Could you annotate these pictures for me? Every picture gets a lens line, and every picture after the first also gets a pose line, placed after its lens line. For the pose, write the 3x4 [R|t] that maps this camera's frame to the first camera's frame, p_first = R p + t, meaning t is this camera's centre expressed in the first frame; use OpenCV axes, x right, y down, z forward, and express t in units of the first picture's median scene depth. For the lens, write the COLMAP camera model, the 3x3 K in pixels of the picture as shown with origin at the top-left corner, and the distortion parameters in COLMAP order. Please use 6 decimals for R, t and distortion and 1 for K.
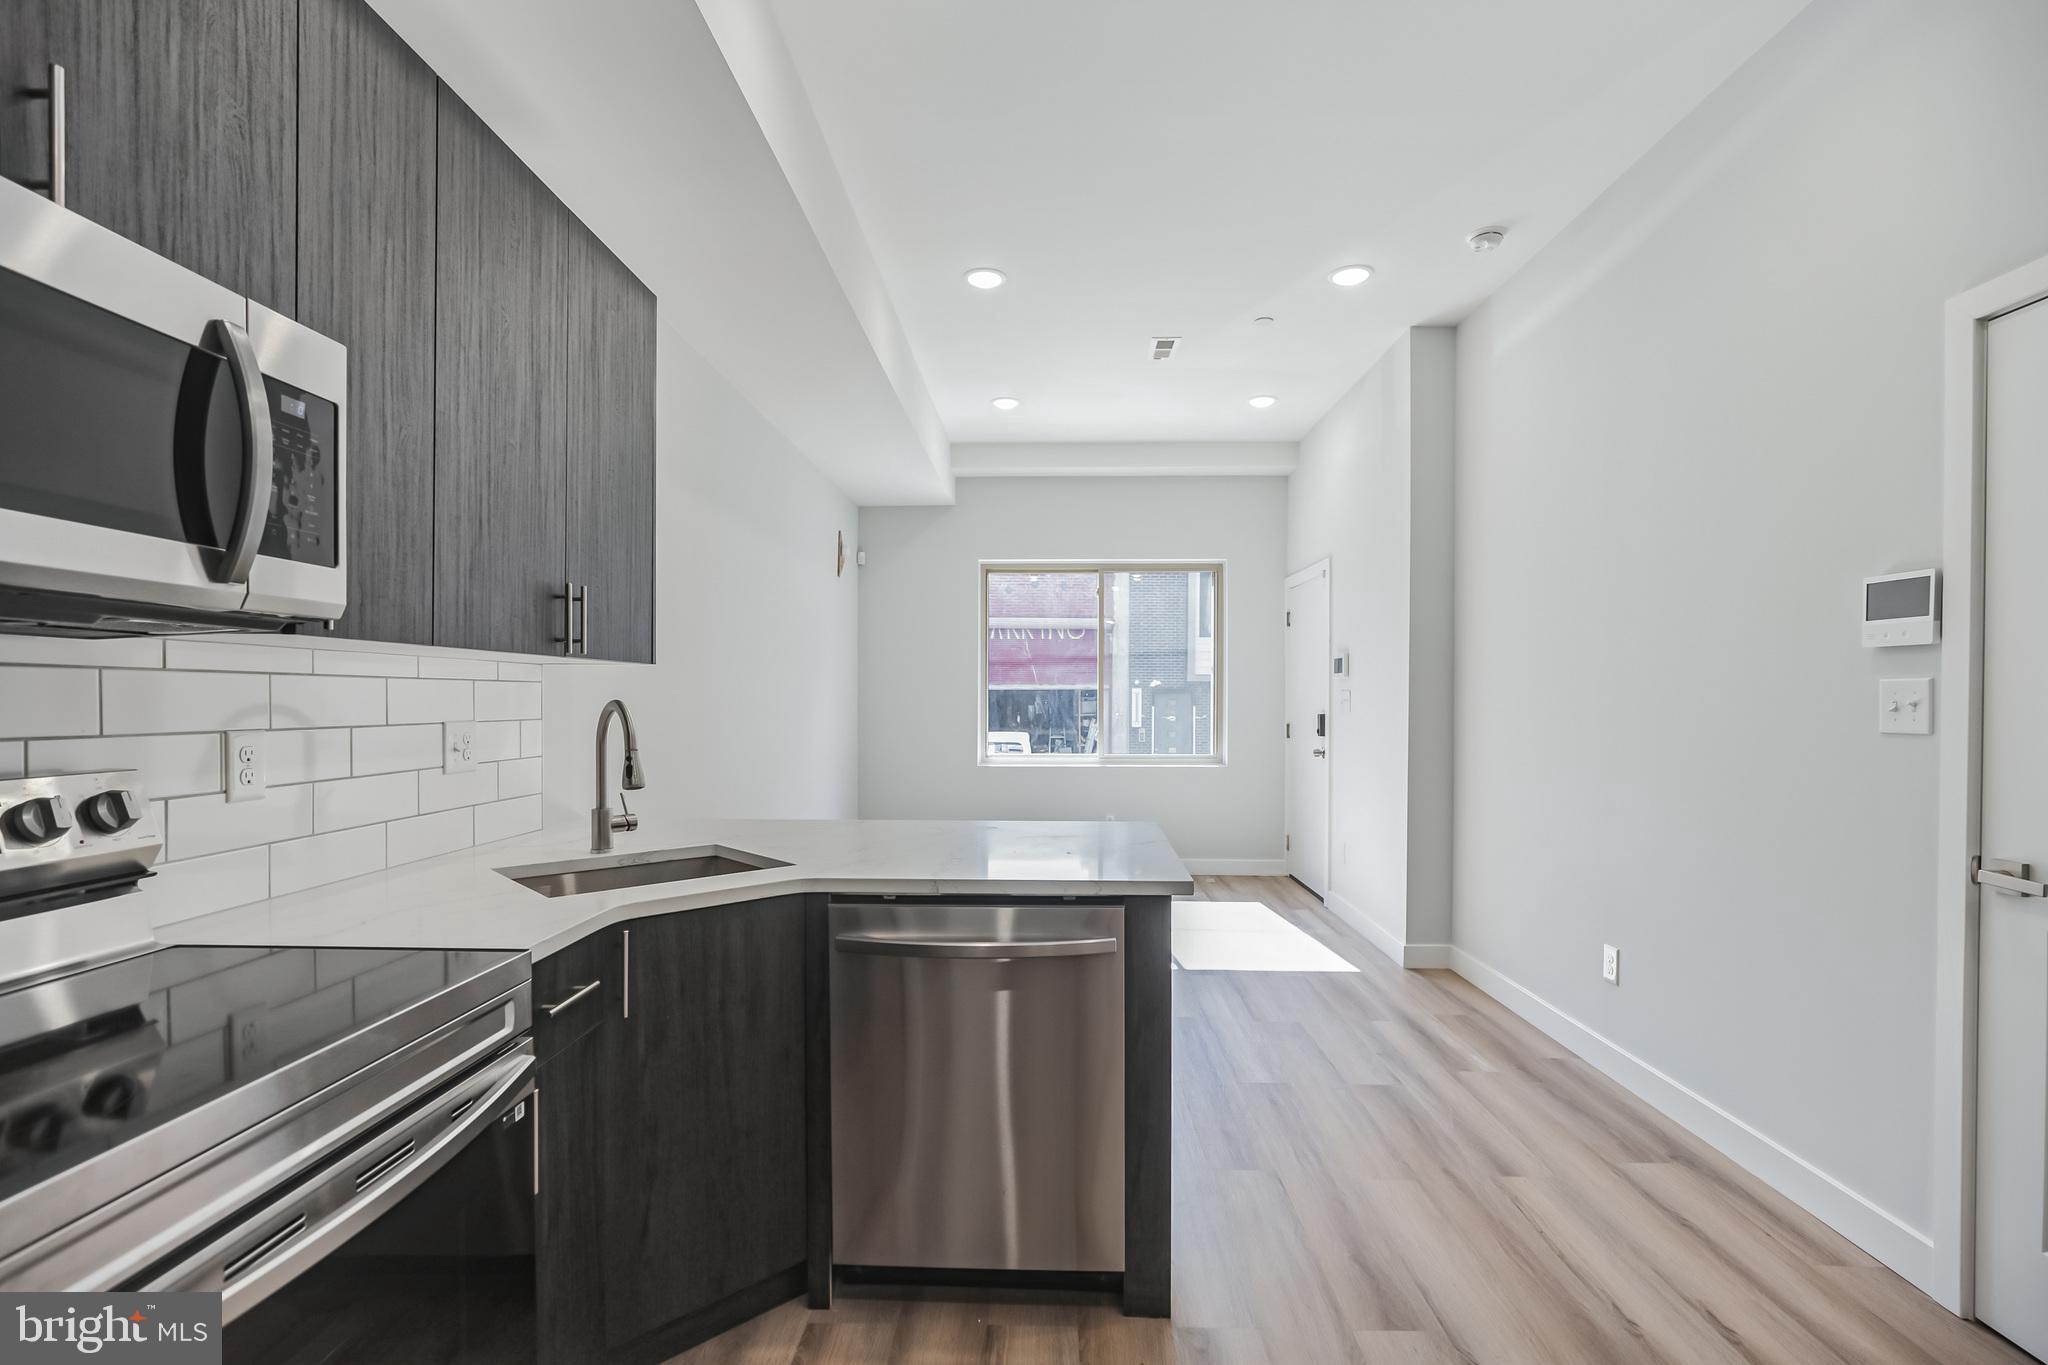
lens RADIAL K [[941.2, 0, 1024.4], [0, 941.2, 712.4], [0, 0, 1]] dist [-0.018121, 0.002659]
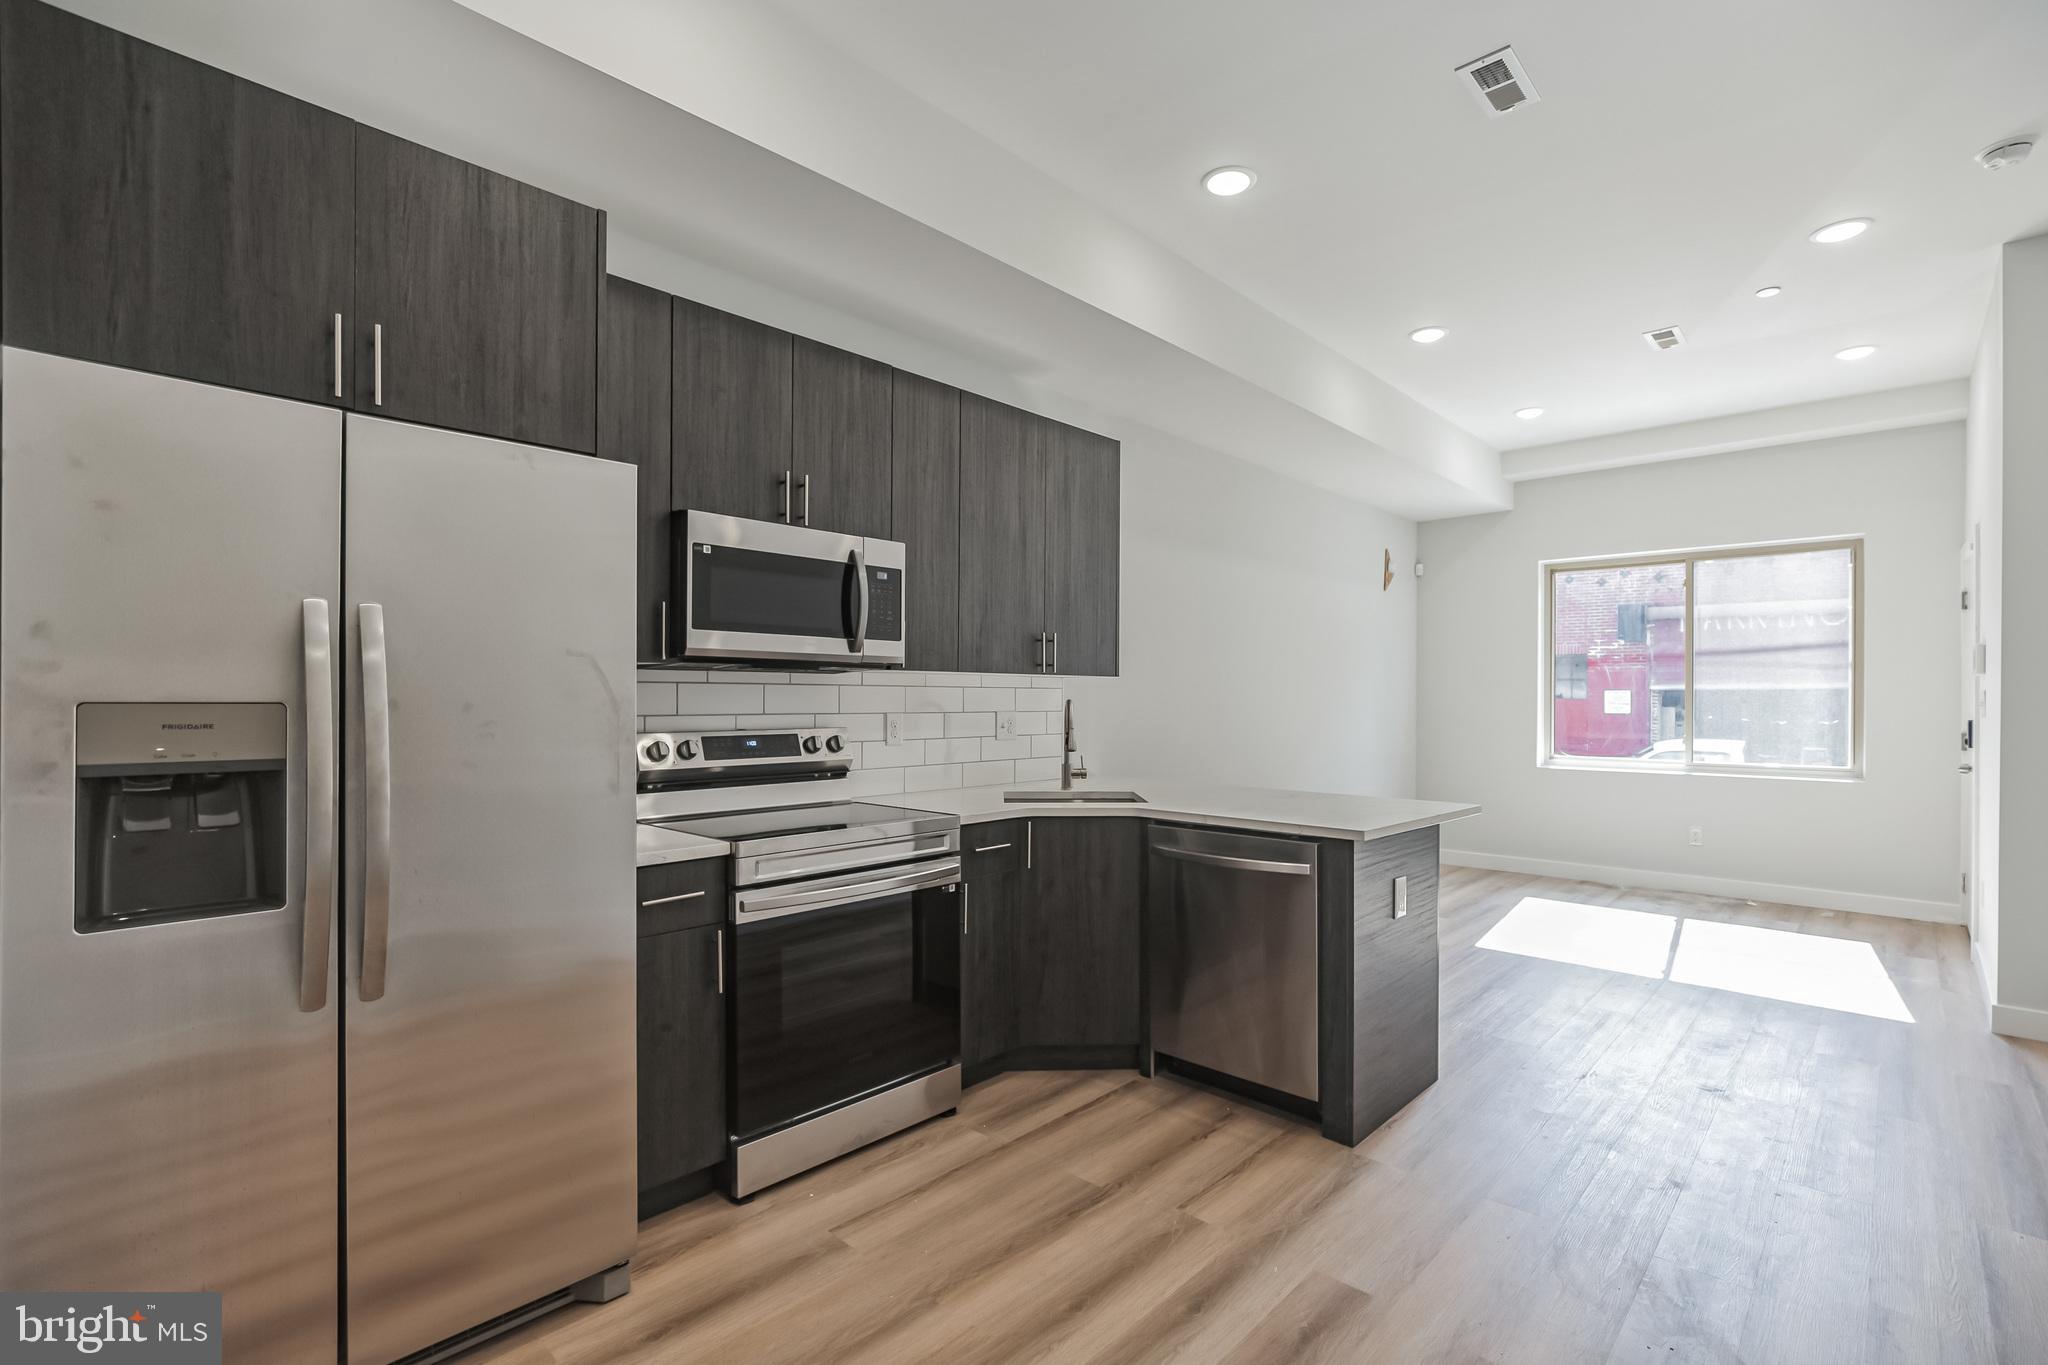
lens RADIAL K [[941.2, 0, 1031.2], [0, 941.2, 700.2], [0, 0, 1]] dist [-0.018121, 0.002659]
pose [[0.753331, 0.002985, -0.657635, 0.291837], [-0.012135, 0.999883, -0.009362, 0.002419], [0.657530, 0.015033, 0.753279, -0.150919]]
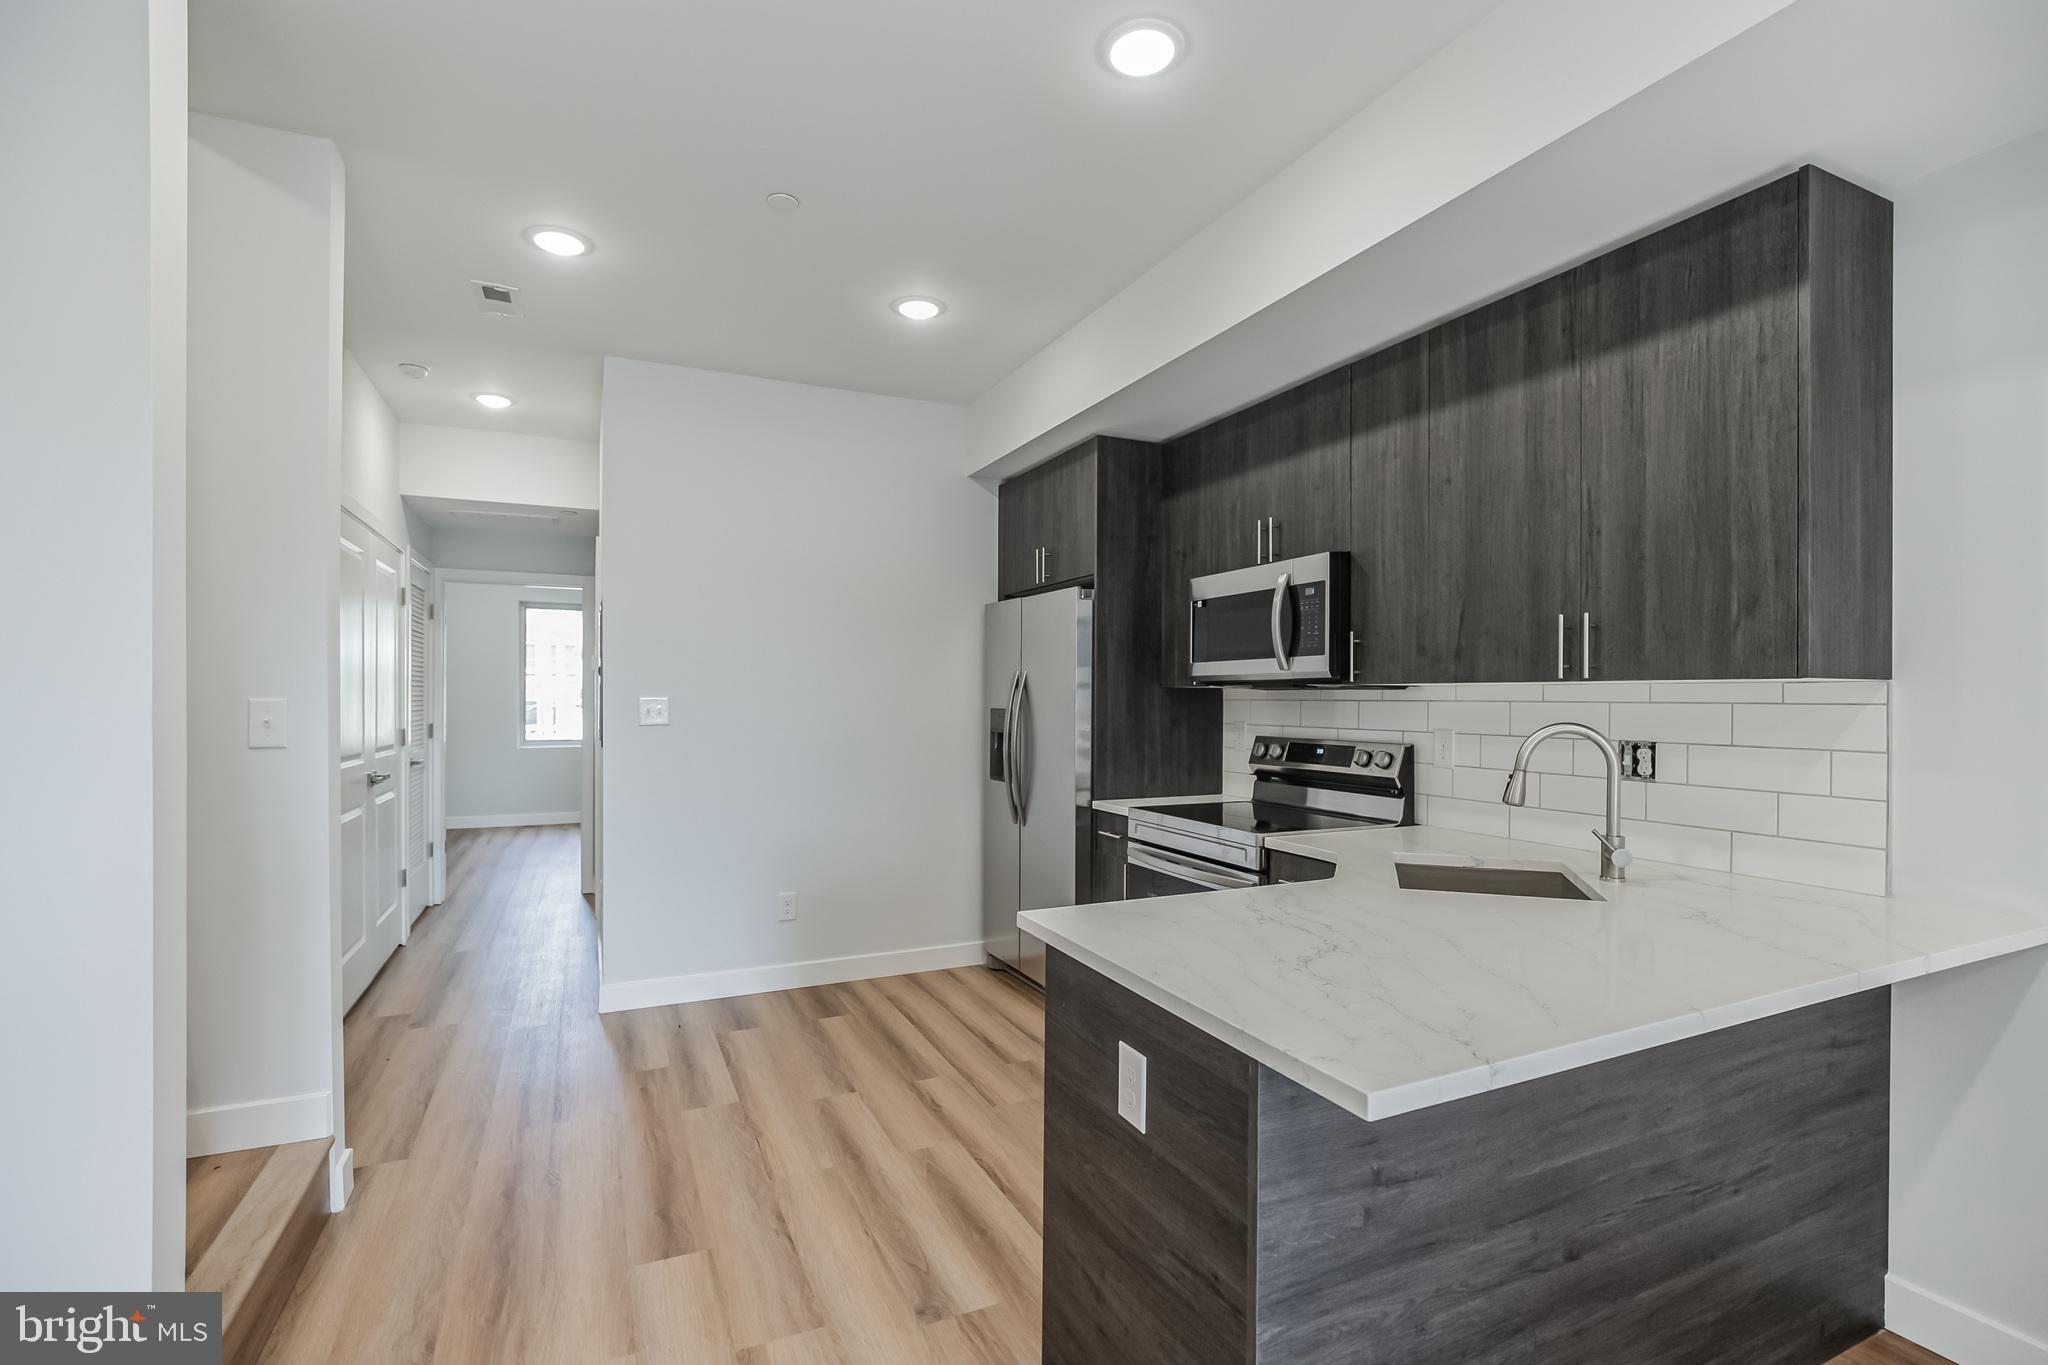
lens RADIAL K [[941.2, 0, 1026.9], [0, 941.2, 688.4], [0, 0, 1]] dist [-0.018121, 0.002659]
pose [[-0.888617, -0.002363, -0.458643, 0.256492], [-0.010246, 0.999839, 0.014700, -0.028843], [0.458535, 0.017761, -0.888499, 0.750788]]
